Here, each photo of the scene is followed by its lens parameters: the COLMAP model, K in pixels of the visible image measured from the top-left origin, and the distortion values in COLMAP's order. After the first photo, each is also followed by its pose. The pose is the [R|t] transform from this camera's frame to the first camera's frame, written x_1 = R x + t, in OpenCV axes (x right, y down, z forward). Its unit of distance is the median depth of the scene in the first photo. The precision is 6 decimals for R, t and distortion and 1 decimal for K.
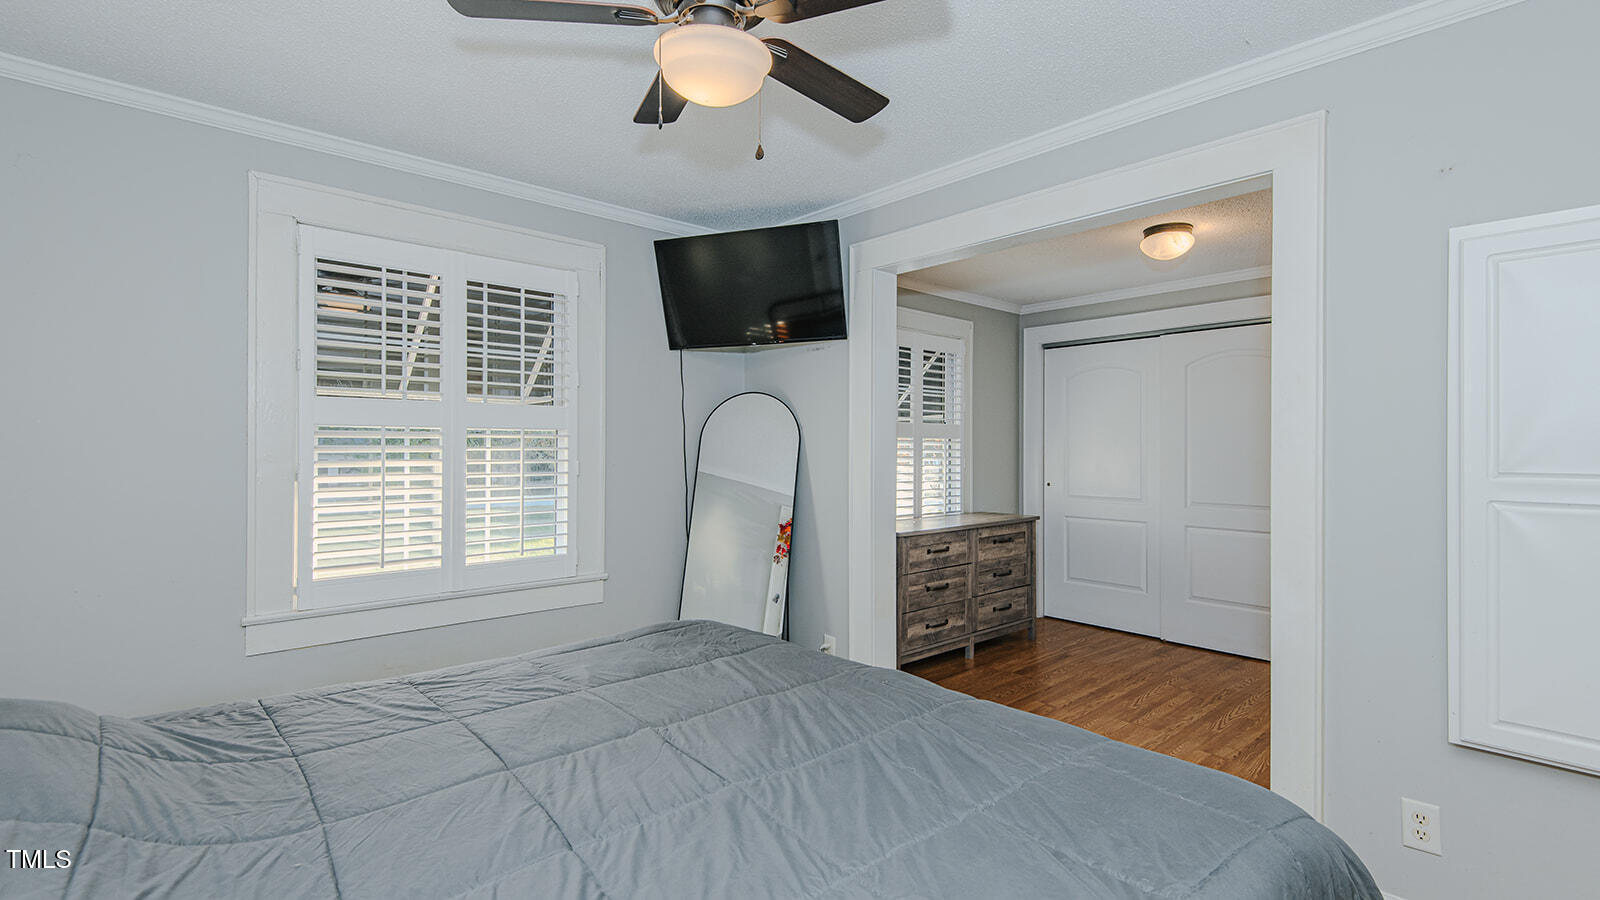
lens RADIAL K [[730.3, 0, 800.0], [0, 730.3, 450.0], [0, 0, 1]] dist [0.033062, -0.018402]
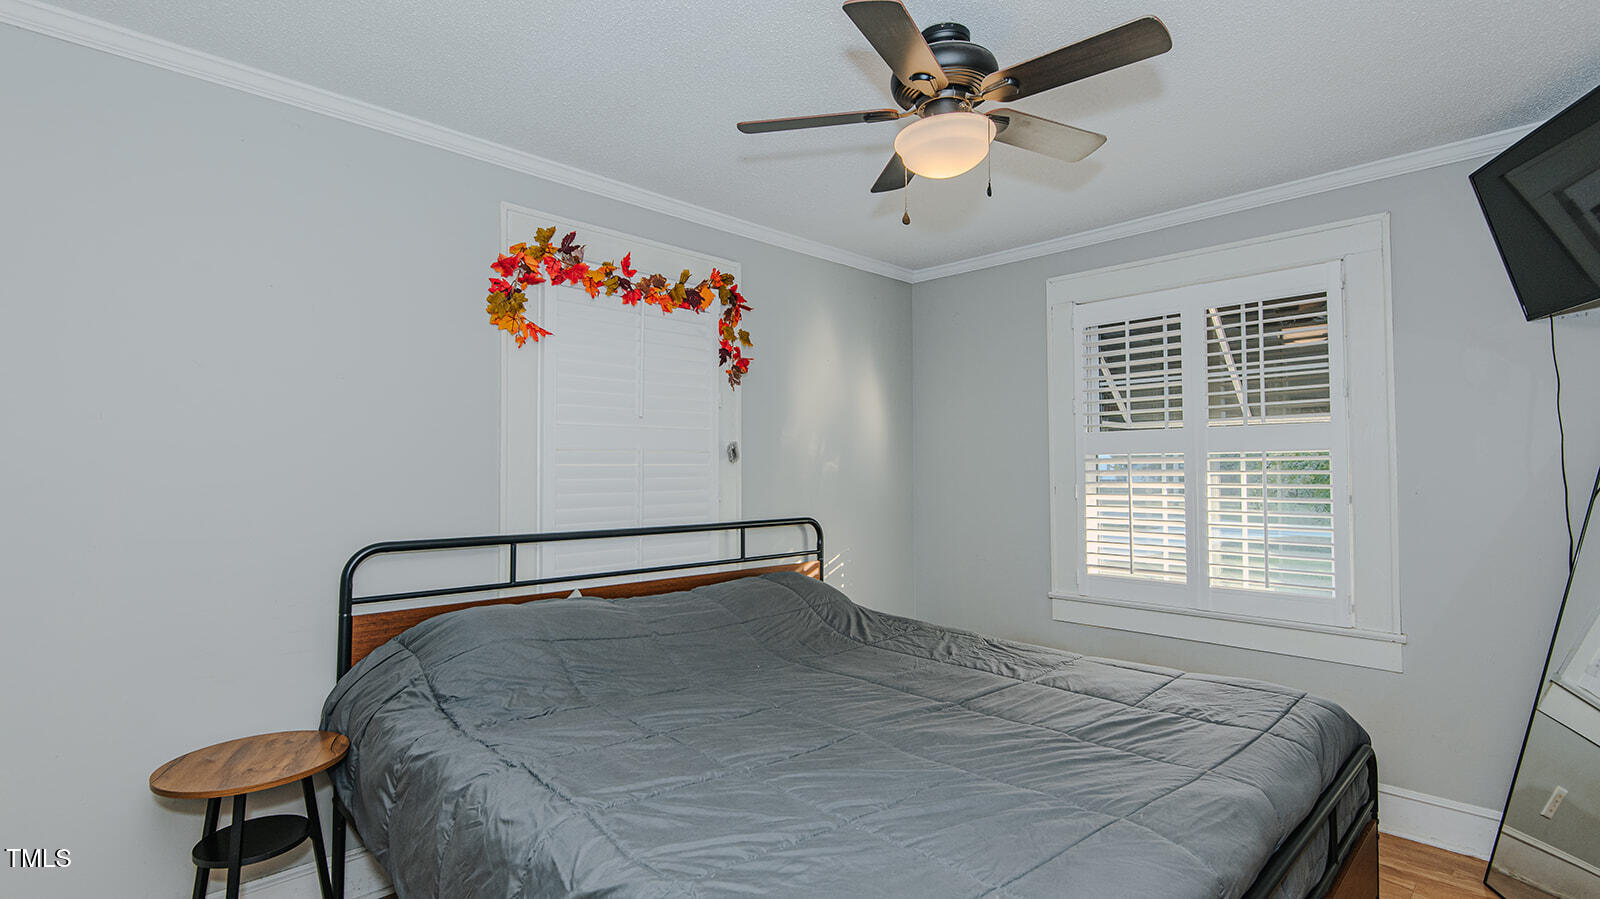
lens RADIAL K [[730.3, 0, 800.0], [0, 730.3, 449.5], [0, 0, 1]] dist [0.033062, -0.018402]
pose [[0.047185, -0.036645, -0.998214, 0.544507], [-0.001743, 0.999322, -0.036768, 0.004965], [0.998885, 0.003475, 0.047090, 0.380064]]
